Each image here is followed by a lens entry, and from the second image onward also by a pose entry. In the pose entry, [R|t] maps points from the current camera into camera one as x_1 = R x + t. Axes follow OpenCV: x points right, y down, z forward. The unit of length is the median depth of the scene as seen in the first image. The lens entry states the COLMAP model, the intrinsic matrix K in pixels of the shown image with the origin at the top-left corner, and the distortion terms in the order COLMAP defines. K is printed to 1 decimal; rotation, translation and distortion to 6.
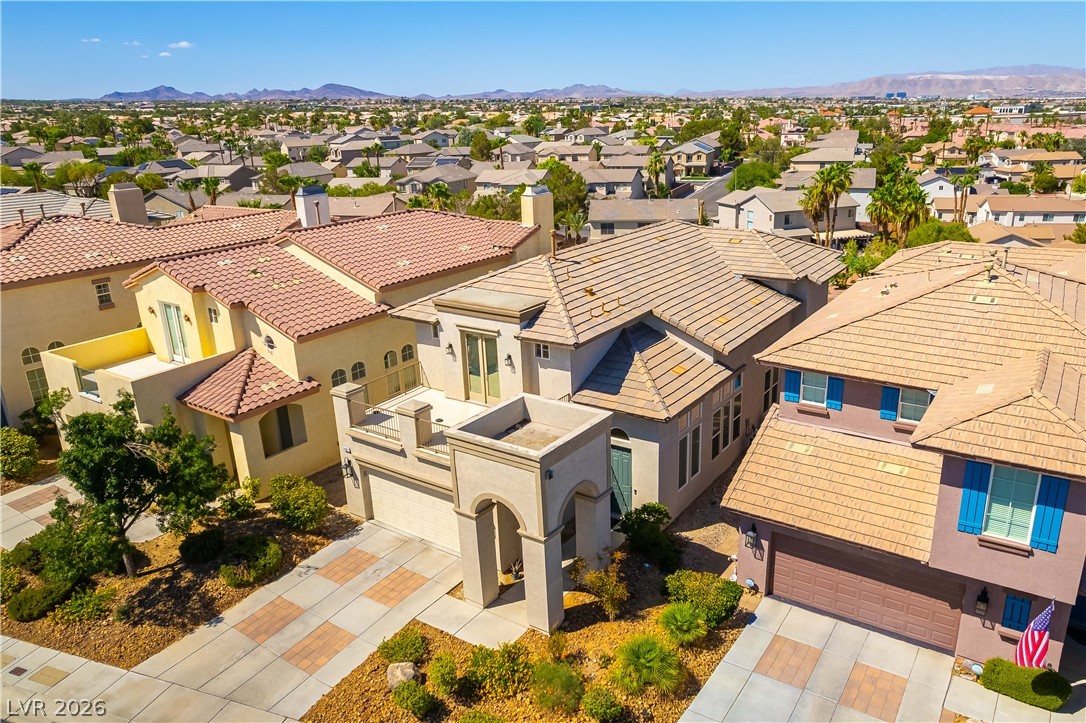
lens RADIAL K [[761.1, 0, 553.0], [0, 761.1, 363.7], [0, 0, 1]] dist [-0.071510, 0.091248]
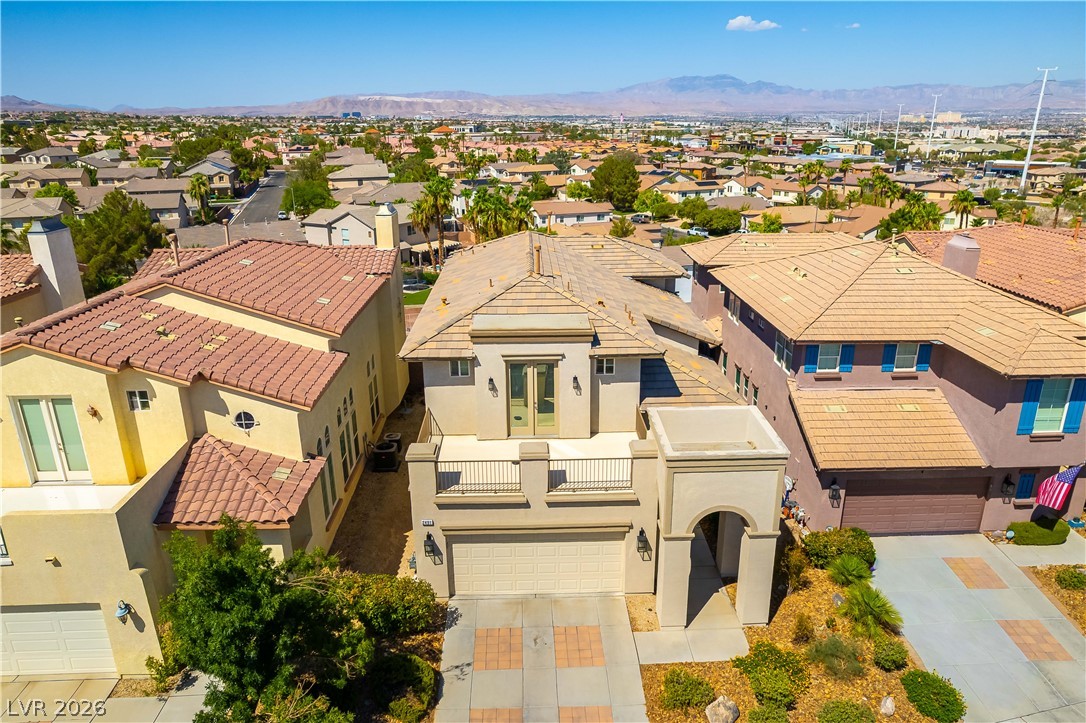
lens RADIAL K [[761.1, 0, 553.0], [0, 761.1, 363.7], [0, 0, 1]] dist [-0.071510, 0.091248]
pose [[0.819844, -0.158184, 0.550304, -0.531662], [0.170761, 0.984894, 0.028705, -0.052950], [-0.546532, 0.070437, 0.834471, 0.190865]]
